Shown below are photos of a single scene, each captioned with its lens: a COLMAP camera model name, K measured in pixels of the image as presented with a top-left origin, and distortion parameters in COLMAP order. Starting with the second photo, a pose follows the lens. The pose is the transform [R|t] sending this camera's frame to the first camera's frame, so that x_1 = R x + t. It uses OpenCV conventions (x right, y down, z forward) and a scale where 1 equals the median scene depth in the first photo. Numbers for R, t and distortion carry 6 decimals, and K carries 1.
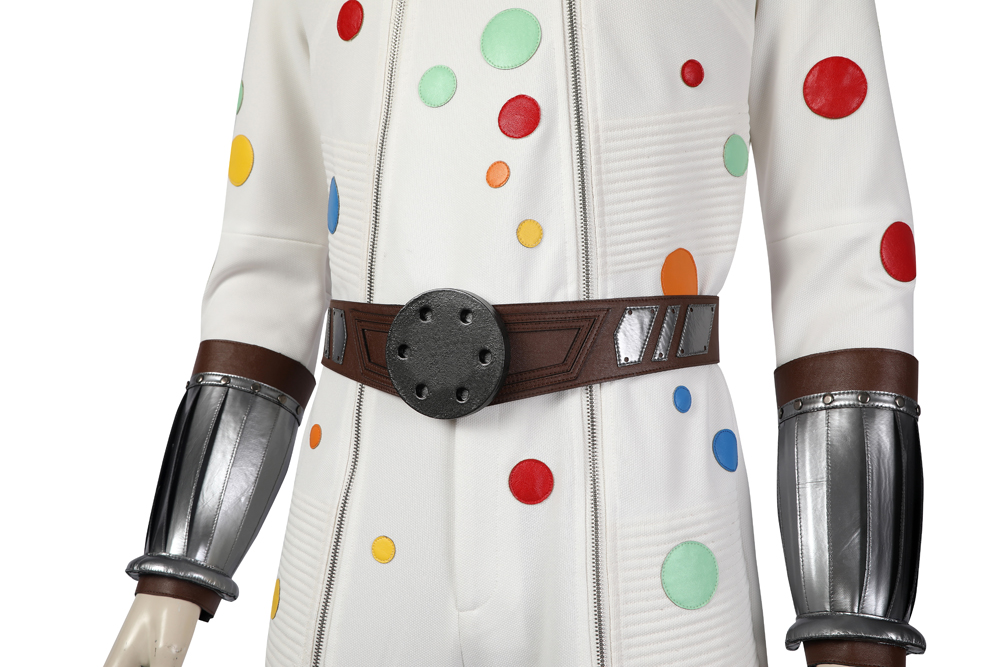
lens RADIAL K [[1005.8, 0, 500.0], [0, 1005.8, 333.5], [0, 0, 1]] dist [0.017423, 0.011708]
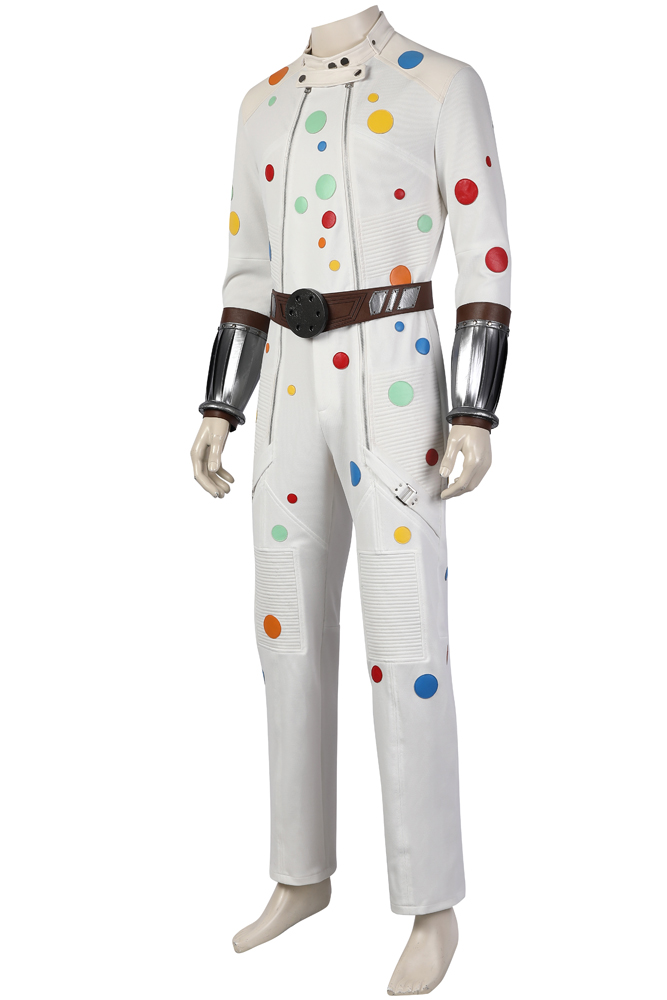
lens RADIAL K [[1419.2, 0, 333.5], [0, 1419.2, 500.0], [0, 0, 1]] dist [-0.013928, -0.018959]
pose [[0.968013, -0.012327, -0.250595, 0.888820], [0.057197, 0.983335, 0.172573, -0.128863], [0.244292, -0.181386, 0.952586, -2.469431]]
